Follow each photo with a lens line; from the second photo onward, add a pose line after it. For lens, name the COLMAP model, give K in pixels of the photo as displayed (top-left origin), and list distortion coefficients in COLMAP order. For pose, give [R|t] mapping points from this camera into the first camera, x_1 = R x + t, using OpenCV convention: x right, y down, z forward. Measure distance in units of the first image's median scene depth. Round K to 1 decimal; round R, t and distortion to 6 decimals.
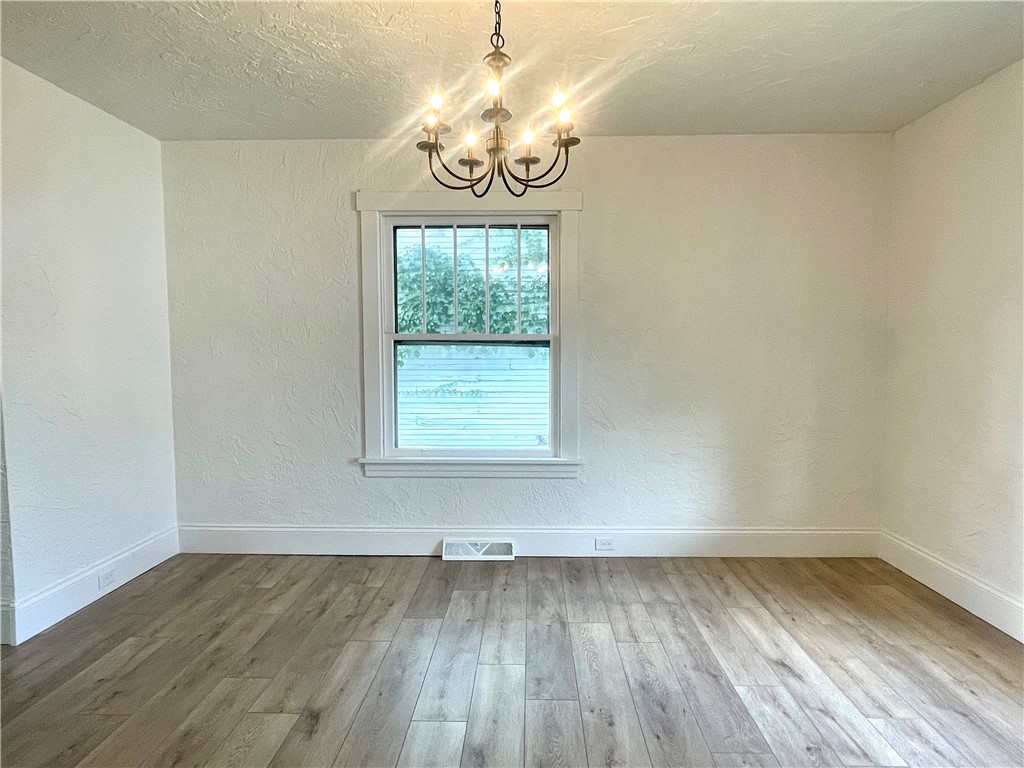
lens RADIAL K [[613.5, 0, 512.2], [0, 613.5, 384.0], [0, 0, 1]] dist [0.005810, -0.008452]
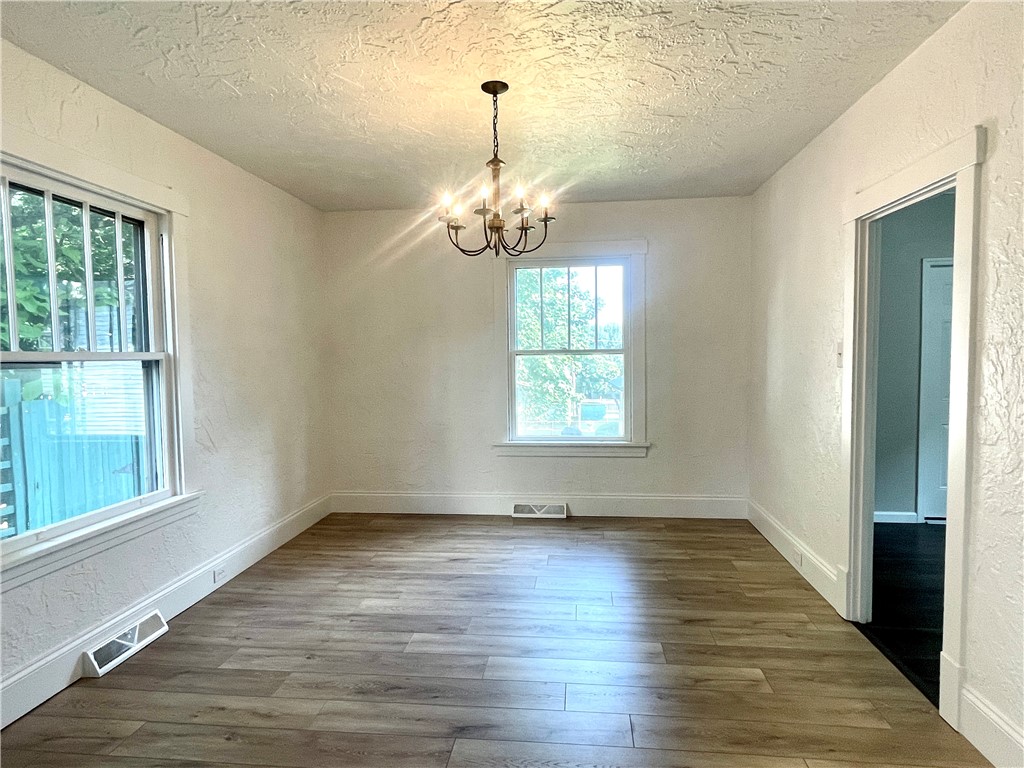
lens RADIAL K [[613.5, 0, 508.4], [0, 613.5, 390.1], [0, 0, 1]] dist [0.005810, -0.008452]
pose [[0.085492, -0.058798, 0.994602, -0.962561], [0.069286, 0.996191, 0.052937, -0.053911], [-0.993927, 0.064386, 0.089241, 0.587427]]
